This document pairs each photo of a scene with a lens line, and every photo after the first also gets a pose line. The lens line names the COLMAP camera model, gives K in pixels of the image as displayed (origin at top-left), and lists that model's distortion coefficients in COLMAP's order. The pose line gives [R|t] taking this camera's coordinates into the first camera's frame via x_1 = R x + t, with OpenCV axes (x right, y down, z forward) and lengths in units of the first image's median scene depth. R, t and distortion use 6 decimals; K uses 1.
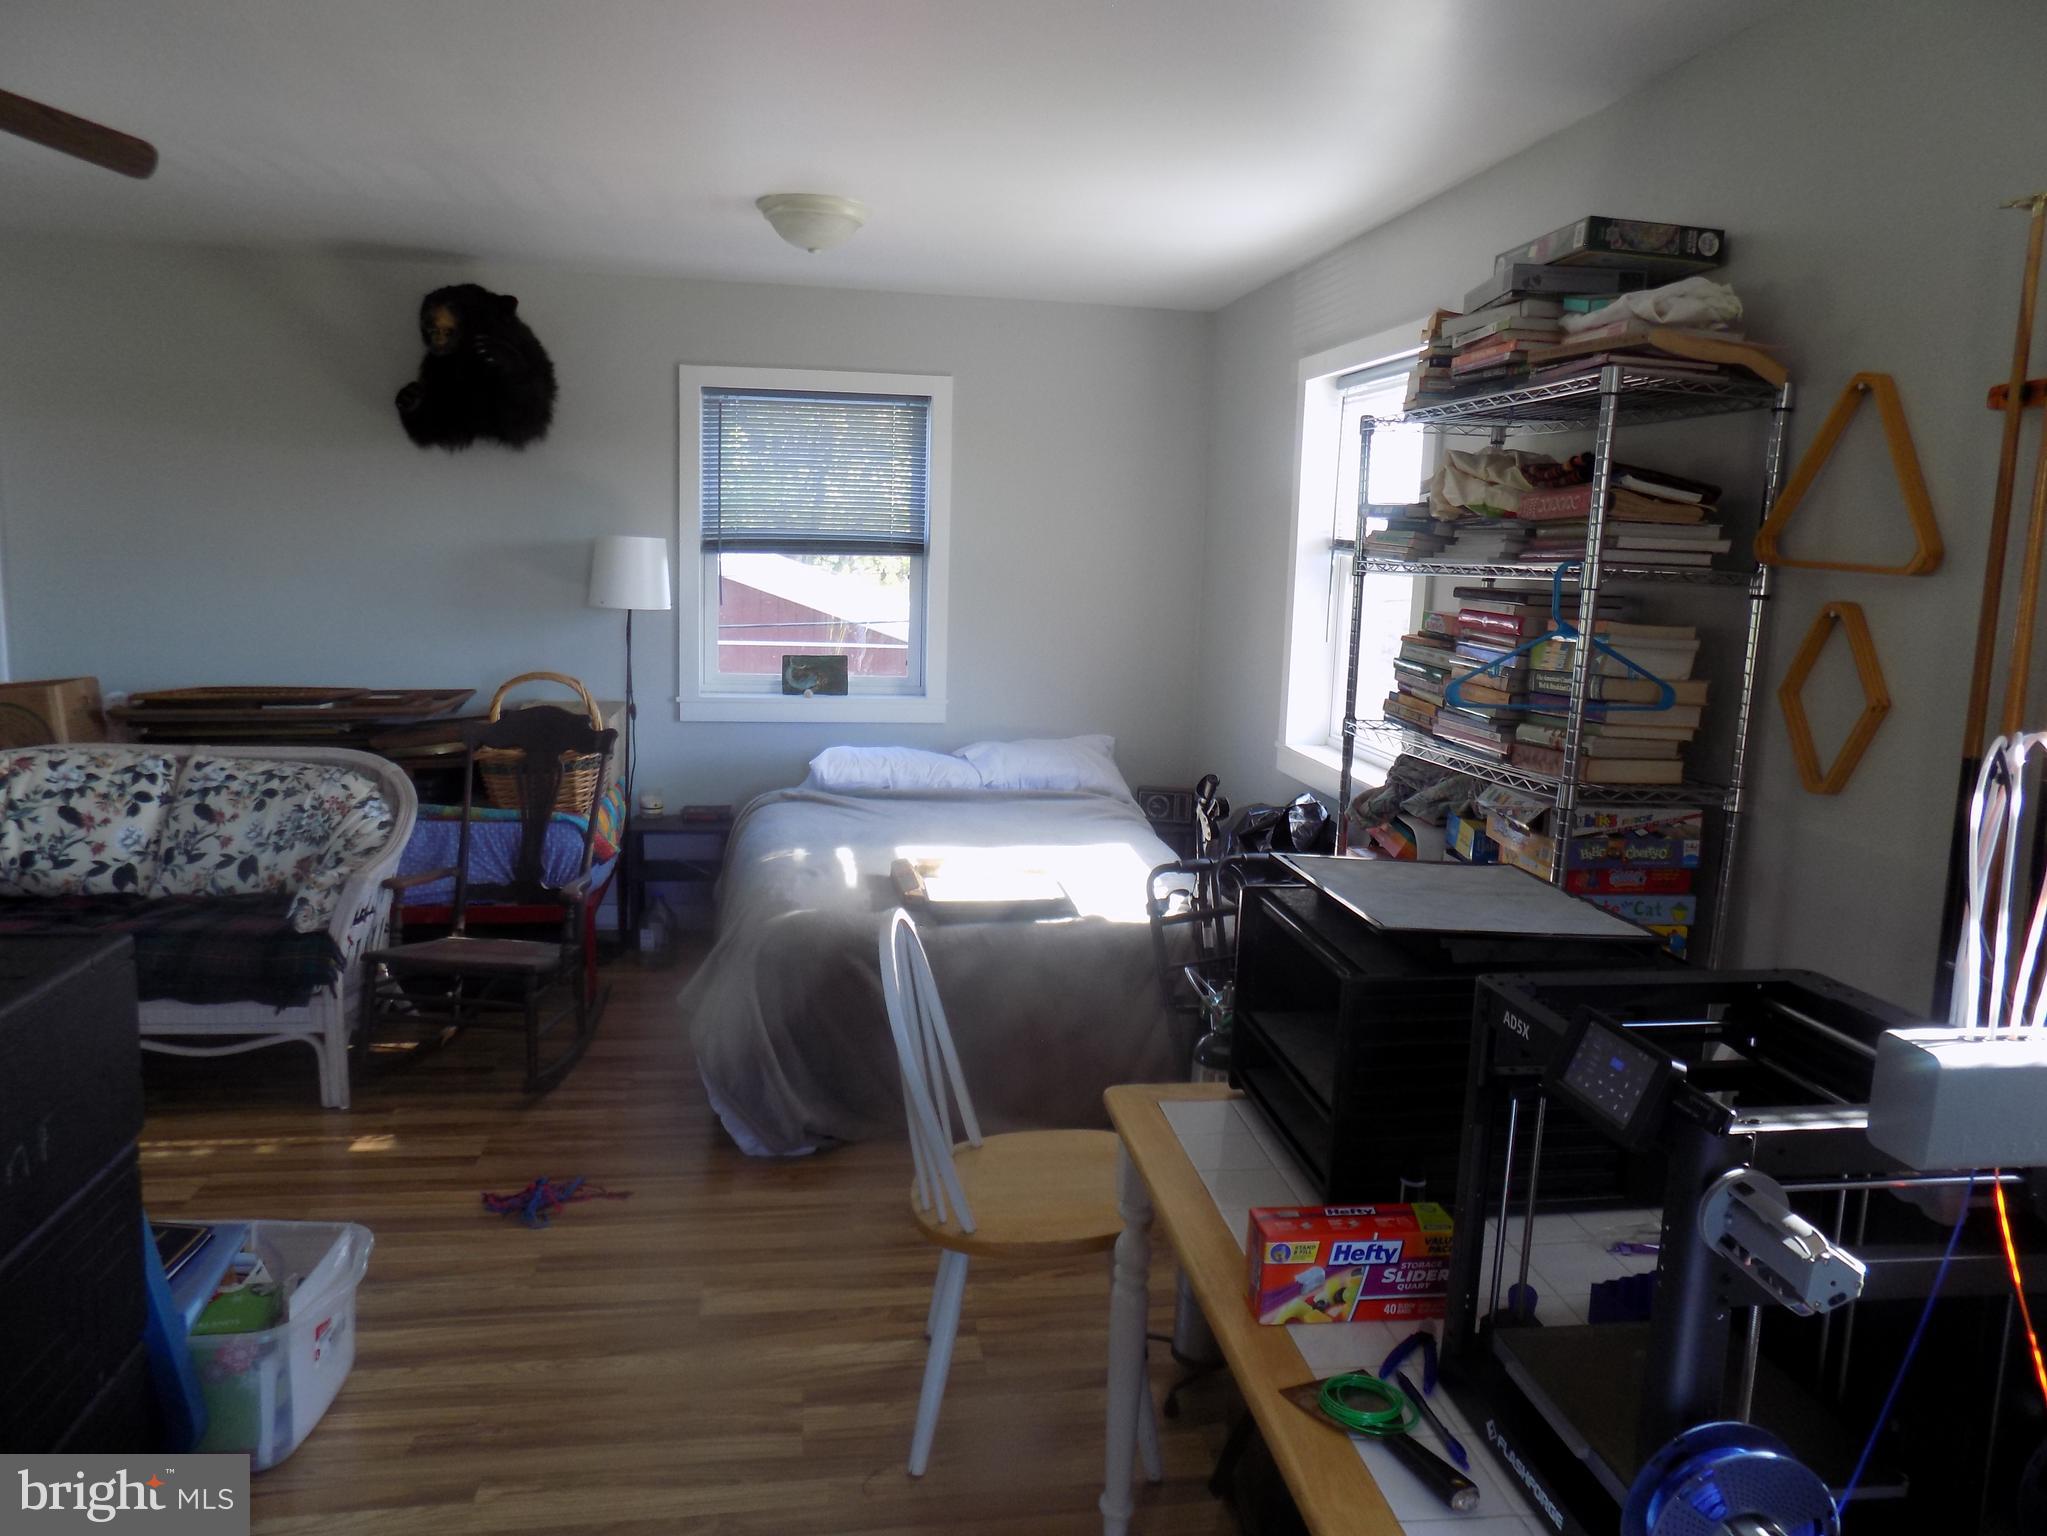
lens RADIAL K [[1389.4, 0, 1029.2], [0, 1389.4, 754.0], [0, 0, 1]] dist [-0.074871, 0.082745]
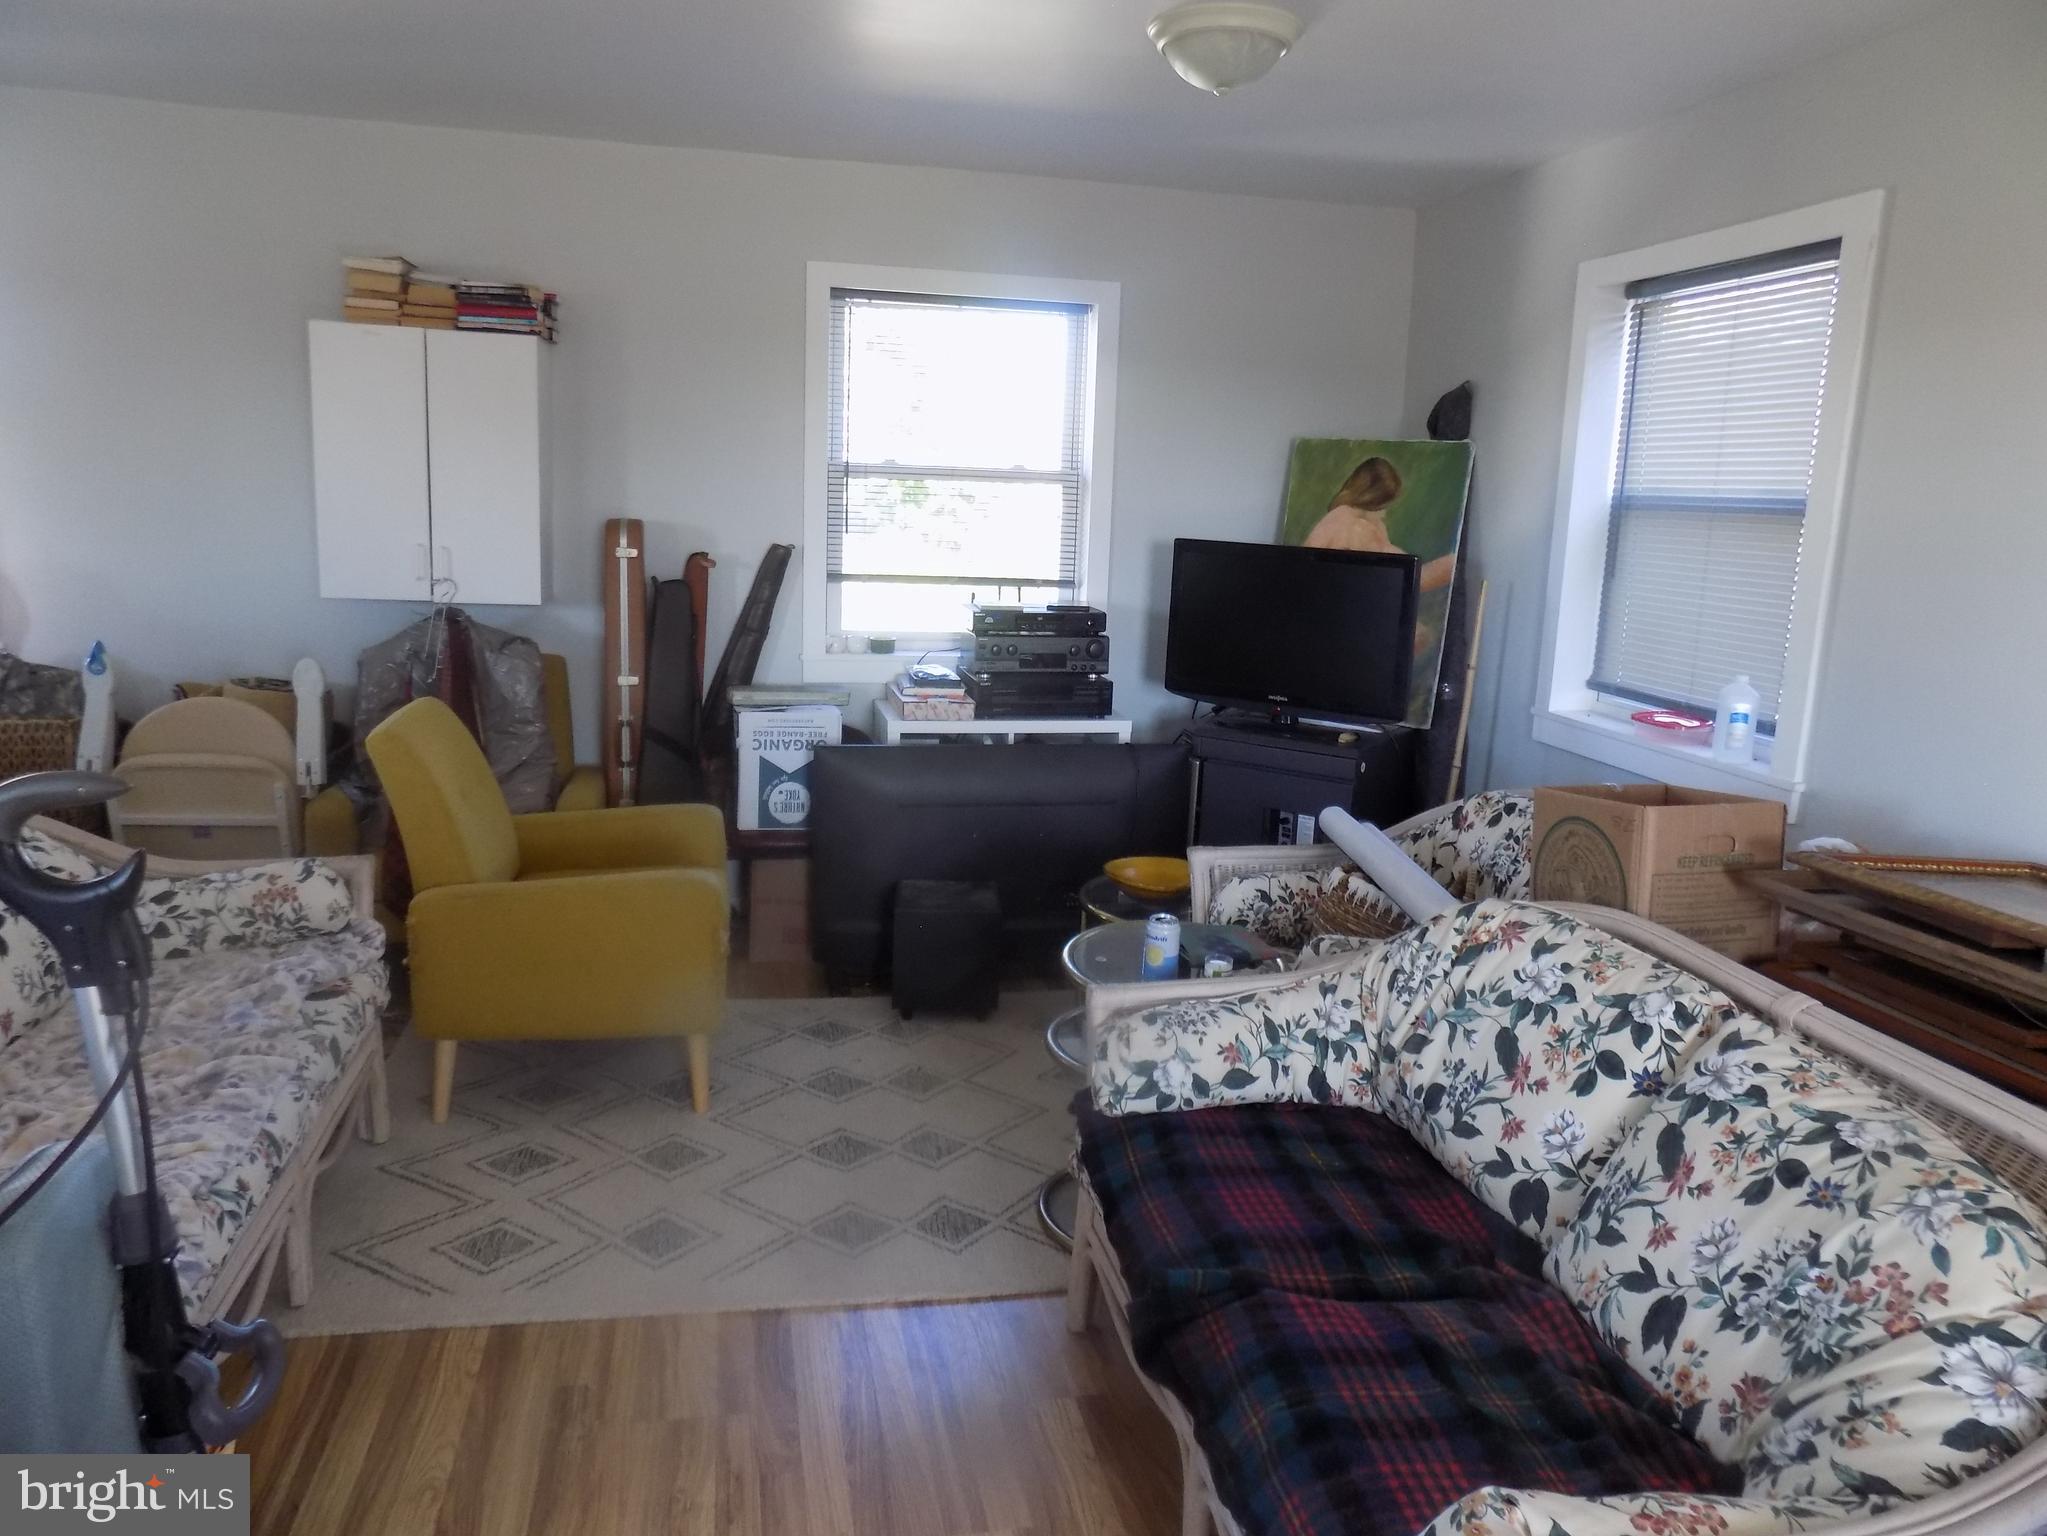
lens RADIAL K [[1389.4, 0, 1029.2], [0, 1389.4, 754.0], [0, 0, 1]] dist [-0.074871, 0.082745]
pose [[0.039392, 0.156094, -0.986956, -0.193109], [-0.179163, 0.972819, 0.146707, -0.111403], [0.983030, 0.171047, 0.066288, 0.749366]]
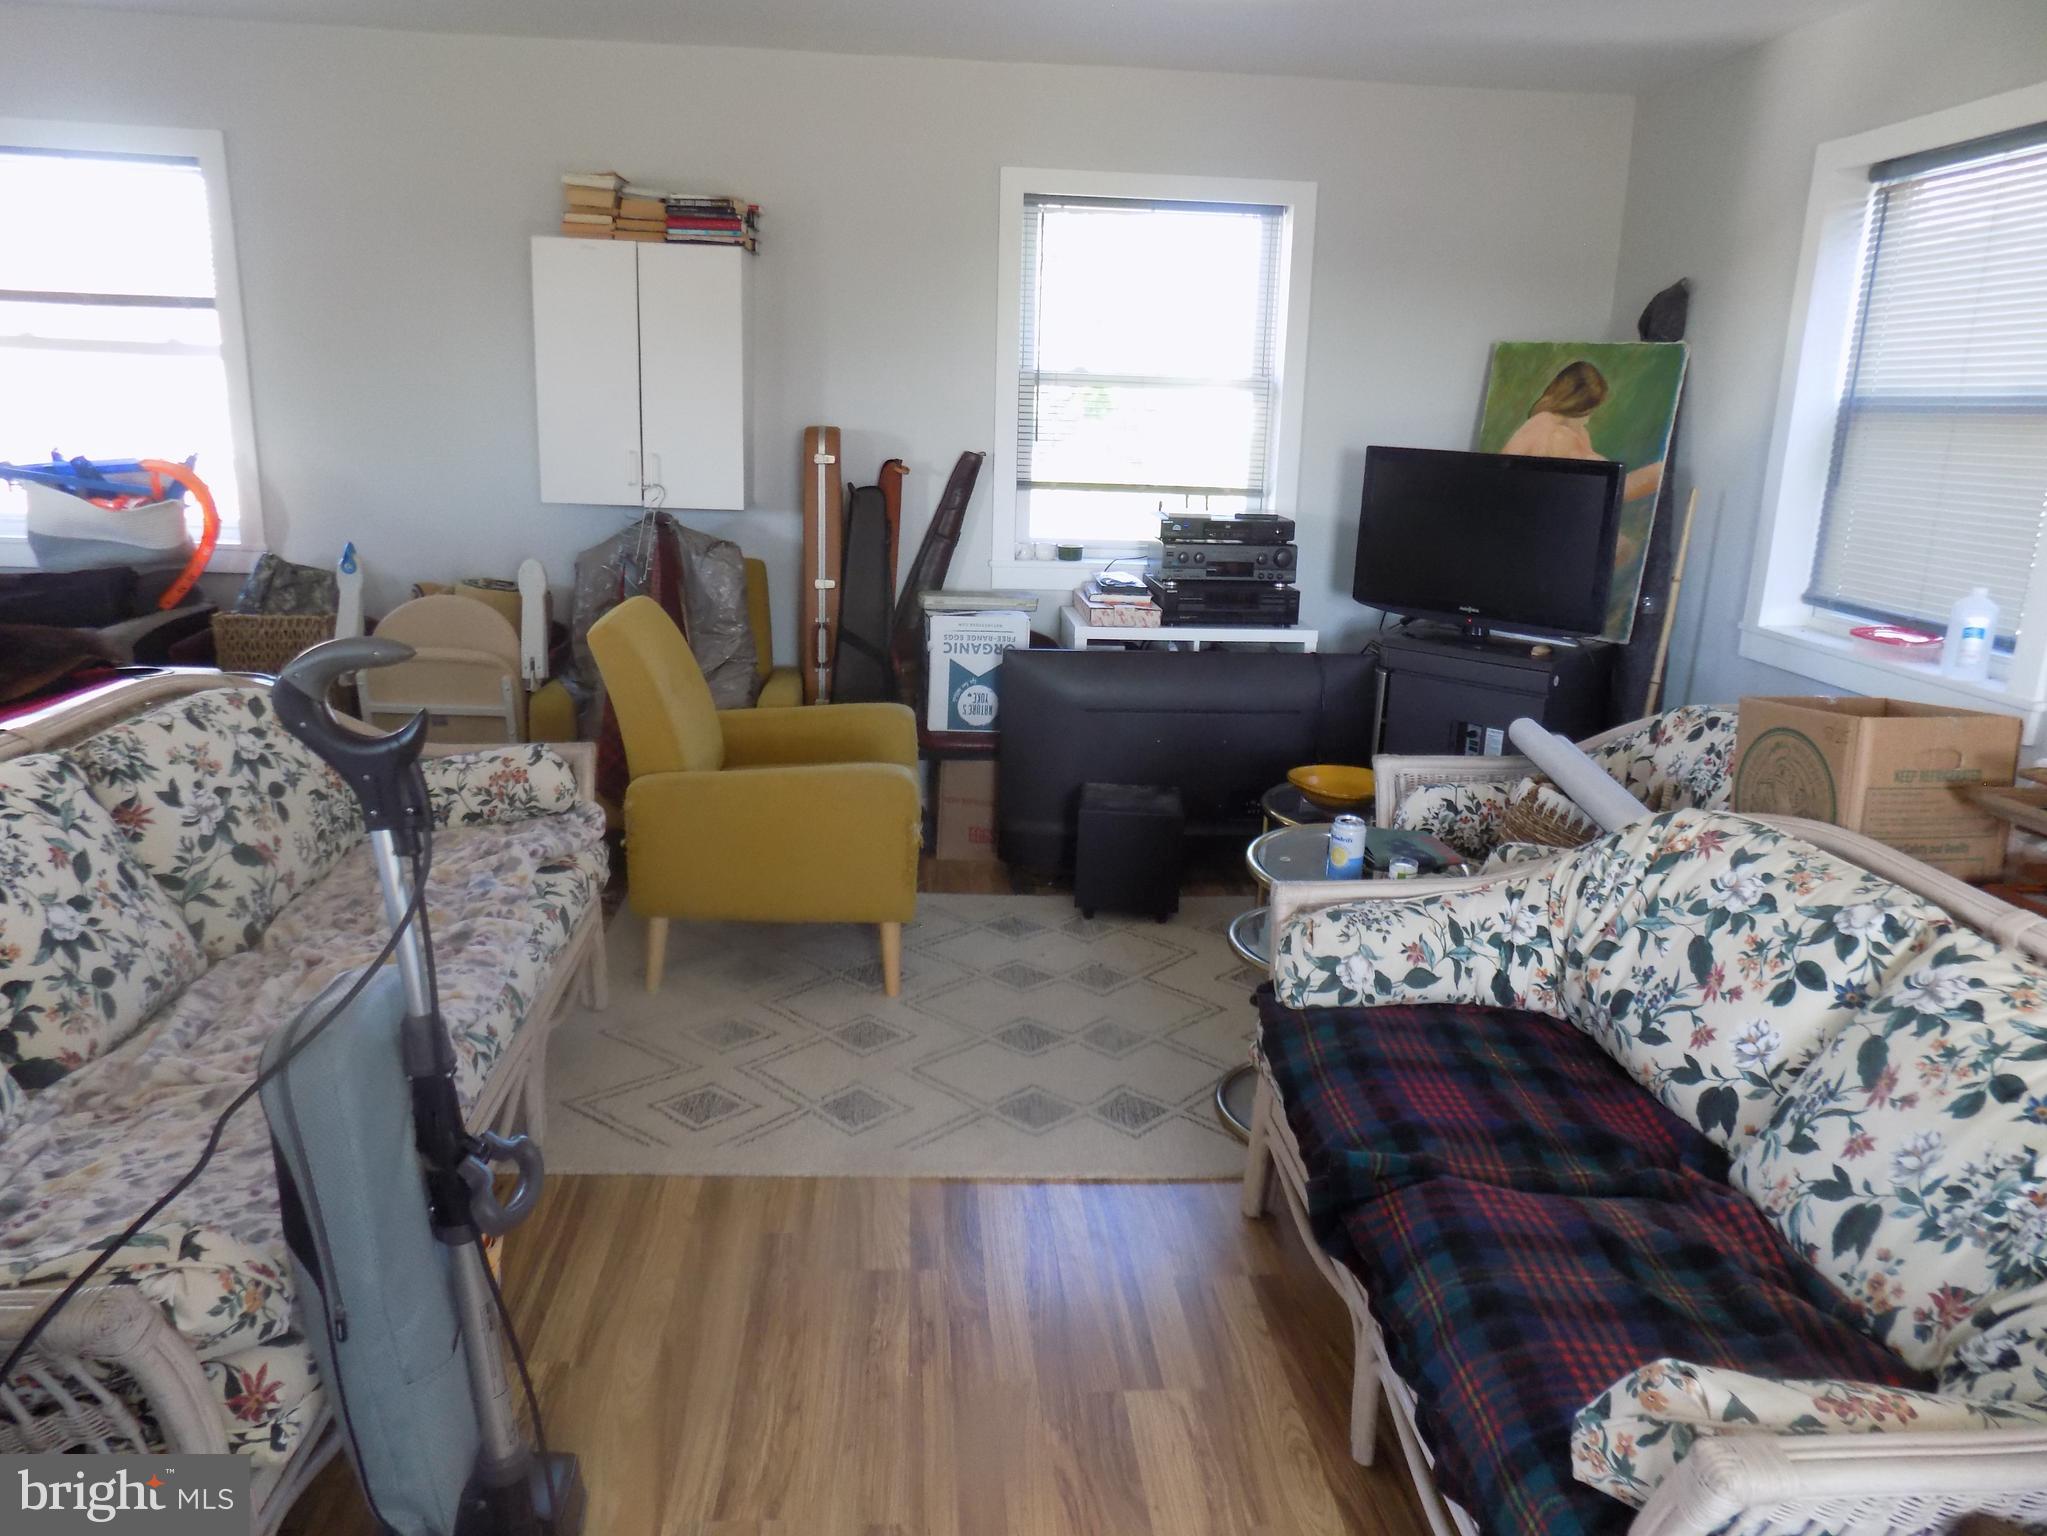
lens RADIAL K [[1389.4, 0, 1029.2], [0, 1389.4, 754.0], [0, 0, 1]] dist [-0.074871, 0.082745]
pose [[-0.087520, 0.212583, -0.973216, -0.177441], [-0.174883, 0.958513, 0.225098, -0.103056], [0.980692, 0.189899, -0.046712, 0.743950]]
